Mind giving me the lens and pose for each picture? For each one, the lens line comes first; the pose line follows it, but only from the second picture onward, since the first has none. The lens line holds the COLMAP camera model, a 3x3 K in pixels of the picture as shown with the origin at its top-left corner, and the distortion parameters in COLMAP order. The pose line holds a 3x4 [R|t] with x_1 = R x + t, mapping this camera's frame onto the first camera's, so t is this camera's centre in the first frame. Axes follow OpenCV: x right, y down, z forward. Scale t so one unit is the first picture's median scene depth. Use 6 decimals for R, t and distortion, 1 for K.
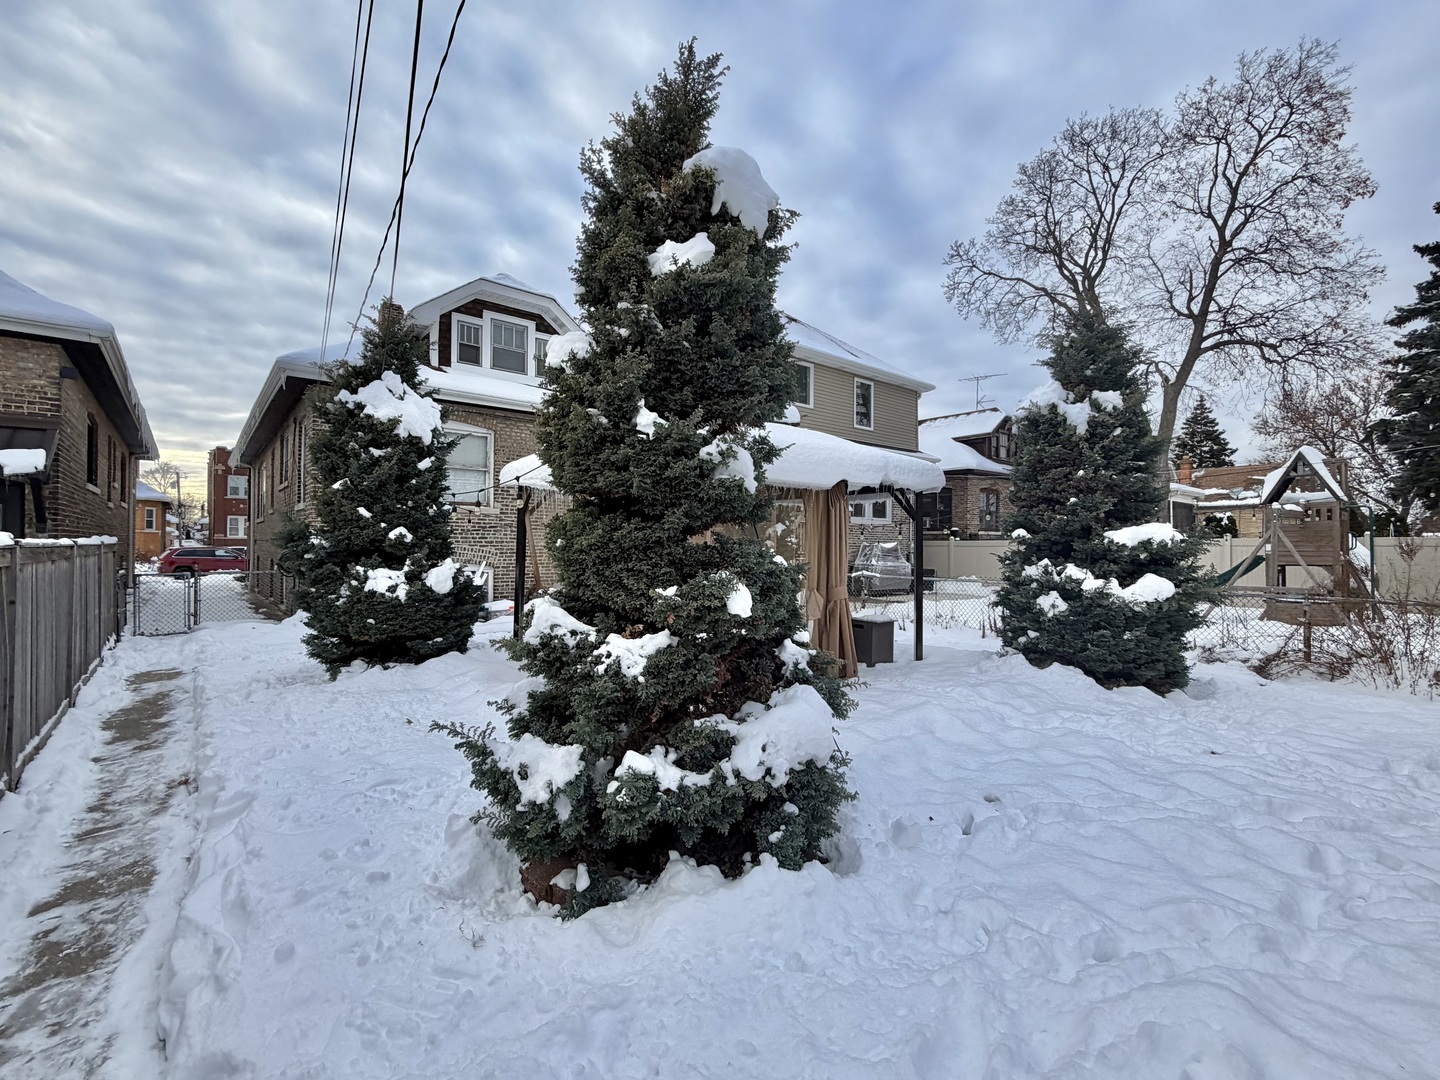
lens RADIAL K [[628.0, 0, 719.8], [0, 628.0, 544.5], [0, 0, 1]] dist [-0.005956, 0.003676]
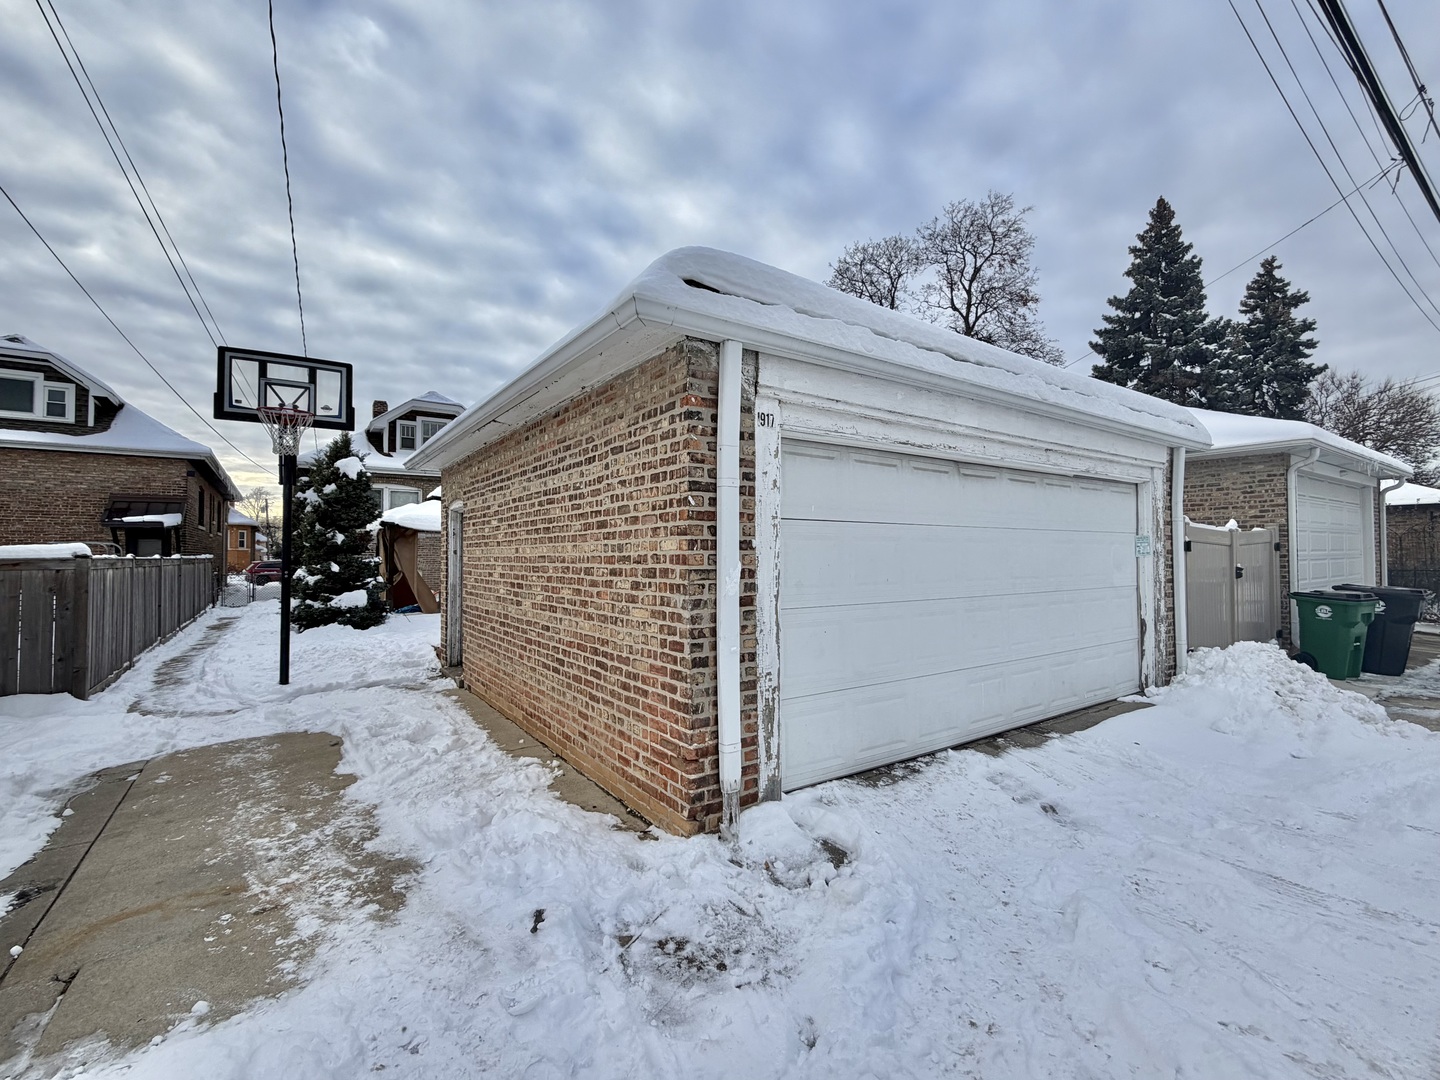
lens RADIAL K [[628.0, 0, 721.5], [0, 628.0, 537.3], [0, 0, 1]] dist [-0.005956, 0.003676]
pose [[0.995674, -0.014639, -0.091758, 0.881156], [0.012171, 0.999550, -0.027402, 0.007376], [0.092118, 0.026167, 0.995404, -0.883590]]
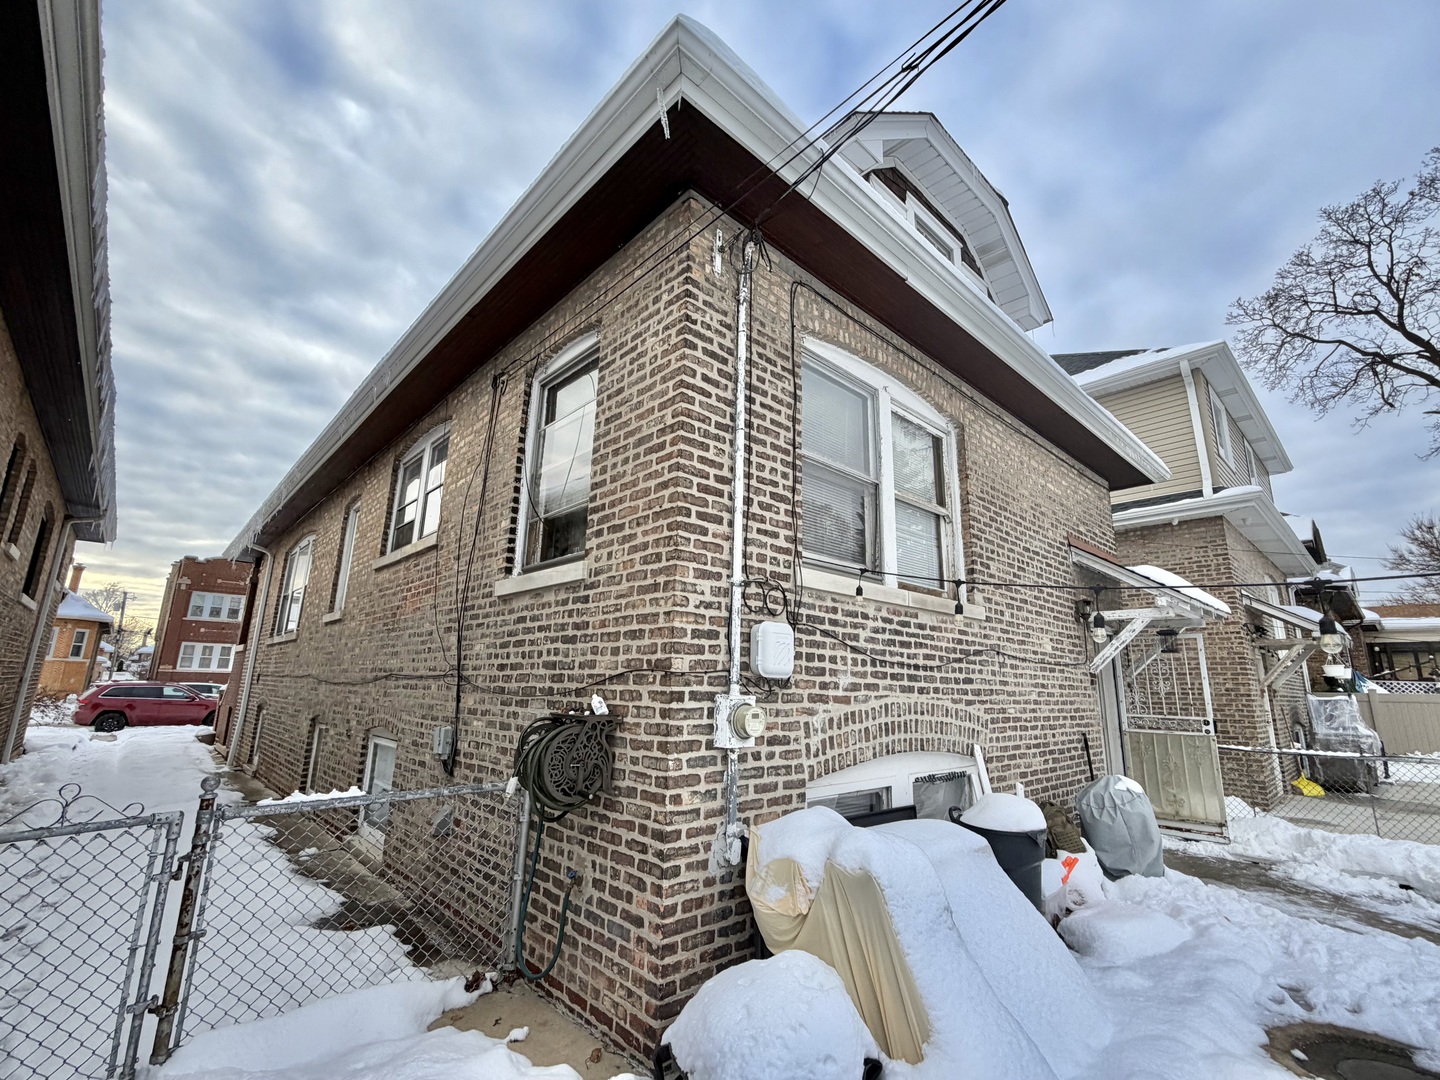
lens RADIAL K [[628.0, 0, 711.7], [0, 628.0, 547.7], [0, 0, 1]] dist [-0.005956, 0.003676]
pose [[0.998840, 0.024304, 0.041577, -0.629105], [-0.014775, 0.976332, -0.215770, -0.006500], [-0.045837, 0.214905, 0.975559, 0.704684]]
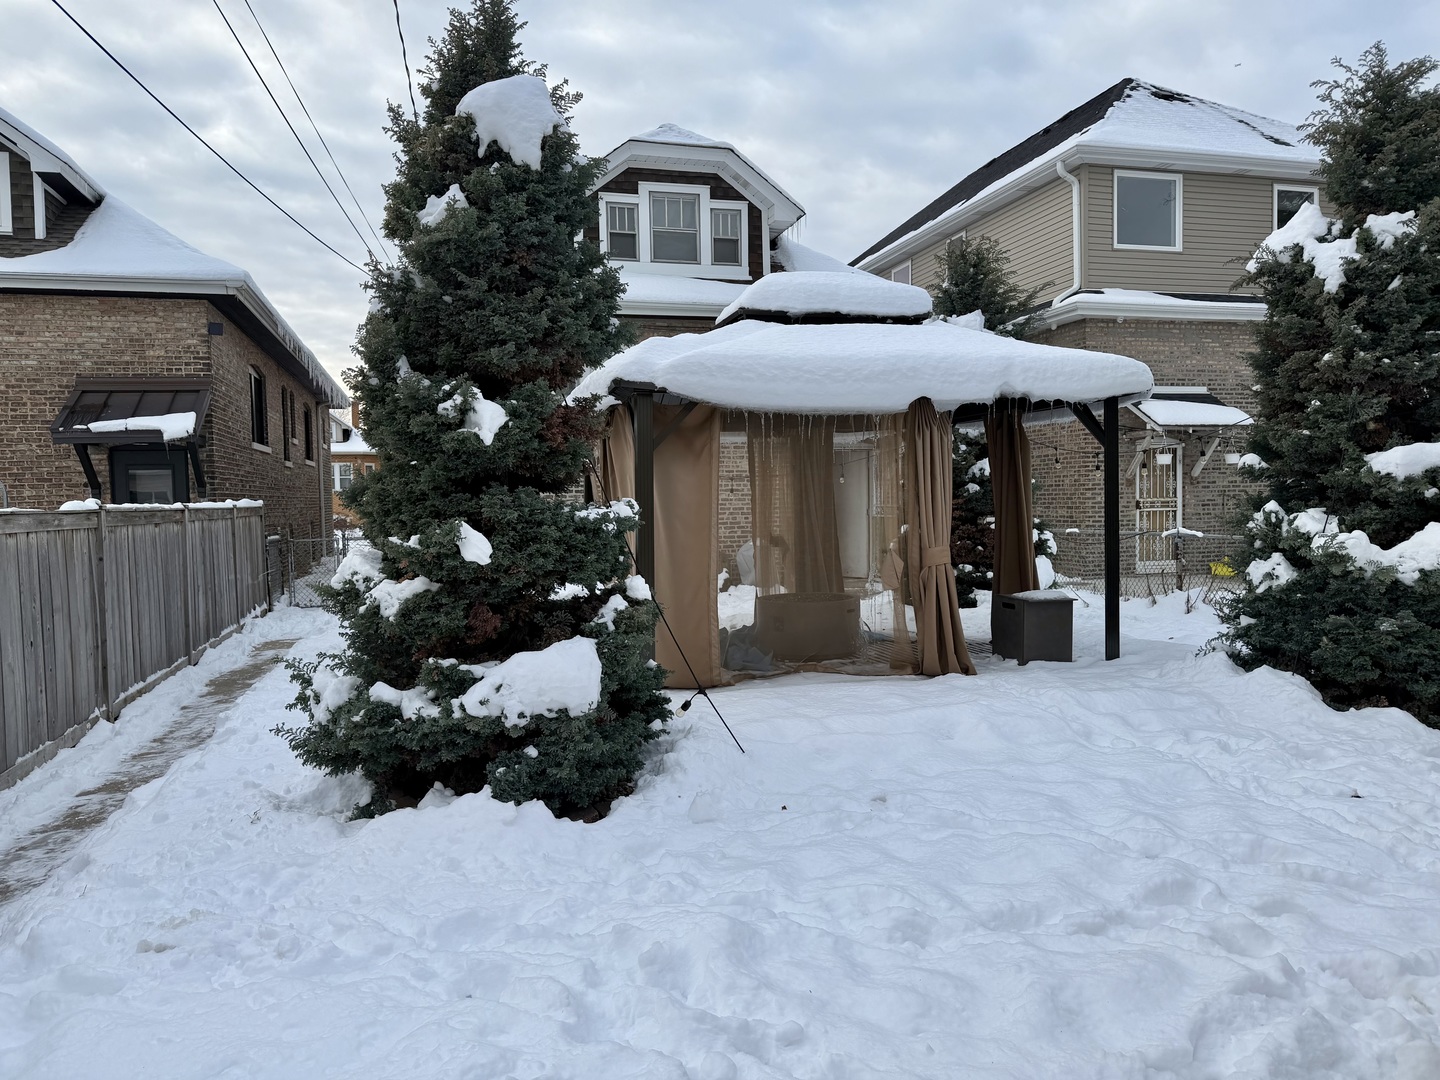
lens RADIAL K [[1001.9, 0, 716.5], [0, 1001.9, 548.2], [0, 0, 1]] dist [0.024237, -0.020587]
pose [[0.909269, -0.002846, -0.416199, 0.302086], [0.025076, 0.998535, 0.047957, 0.005371], [0.415453, -0.054042, 0.908008, -0.095974]]
